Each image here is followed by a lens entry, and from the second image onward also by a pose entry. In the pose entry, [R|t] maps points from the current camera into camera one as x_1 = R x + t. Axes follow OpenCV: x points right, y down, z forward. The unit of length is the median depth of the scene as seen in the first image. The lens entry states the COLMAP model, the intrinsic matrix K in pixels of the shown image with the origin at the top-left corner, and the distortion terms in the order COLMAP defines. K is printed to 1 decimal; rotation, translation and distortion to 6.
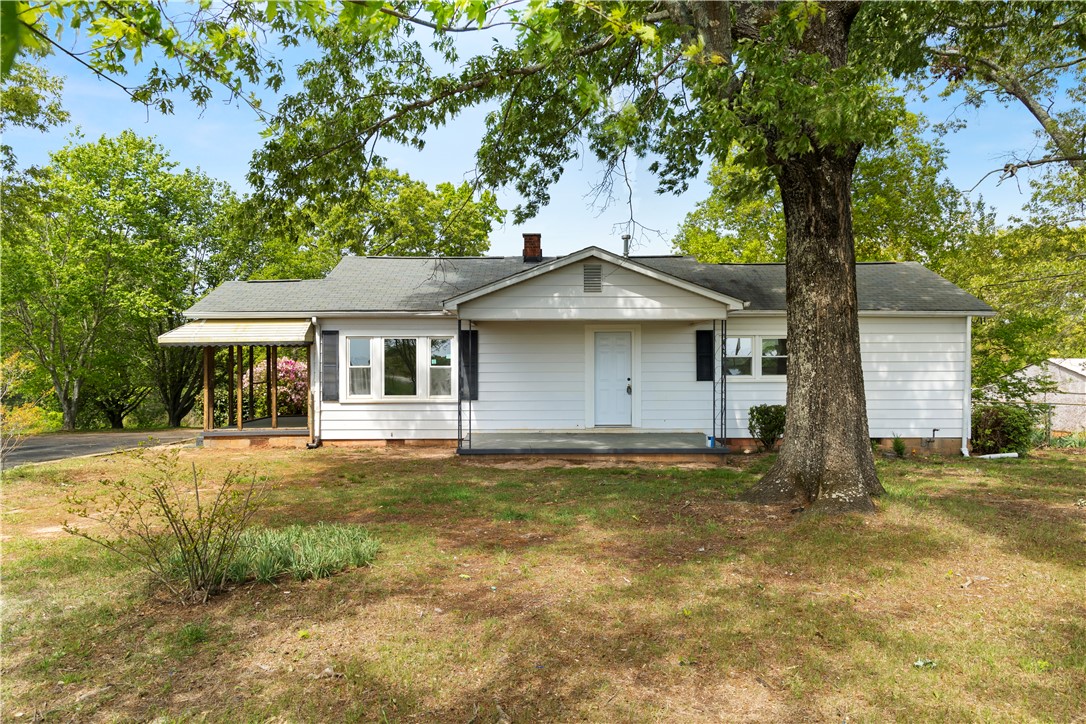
lens RADIAL K [[758.1, 0, 550.5], [0, 758.1, 362.0], [0, 0, 1]] dist [0.025229, 0.000954]
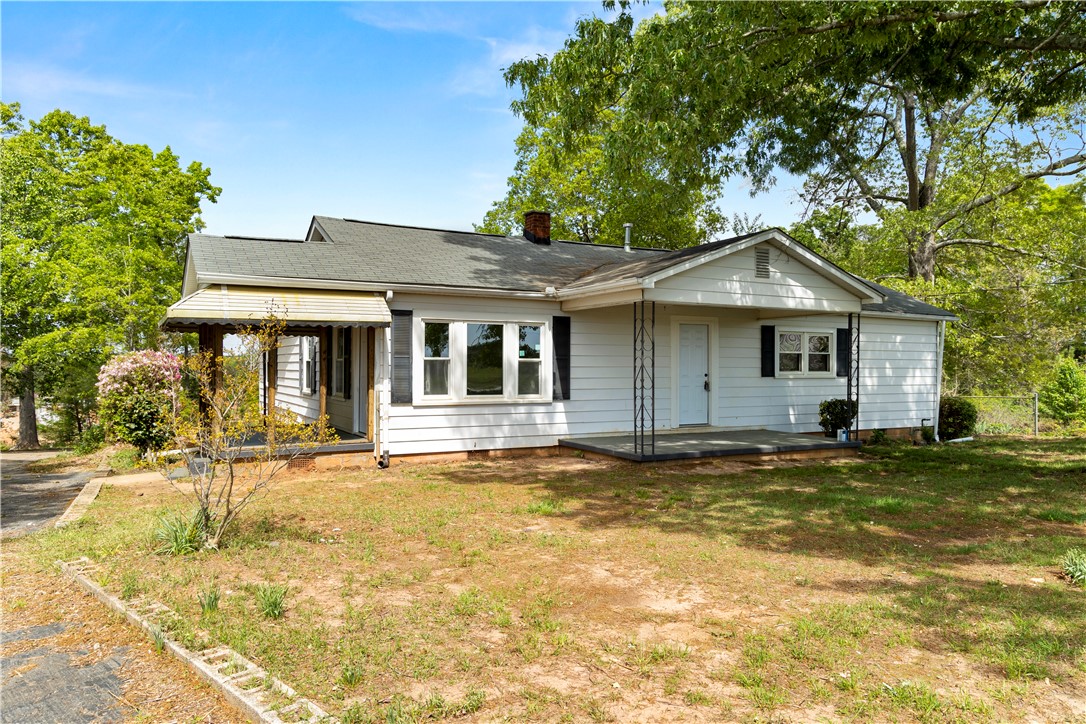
lens RADIAL K [[758.1, 0, 544.0], [0, 758.1, 364.3], [0, 0, 1]] dist [0.025229, 0.000954]
pose [[0.875404, 0.008322, 0.483321, -0.529884], [-0.003106, 0.999928, -0.011590, 0.020845], [-0.483383, 0.008644, 0.875366, 0.273179]]
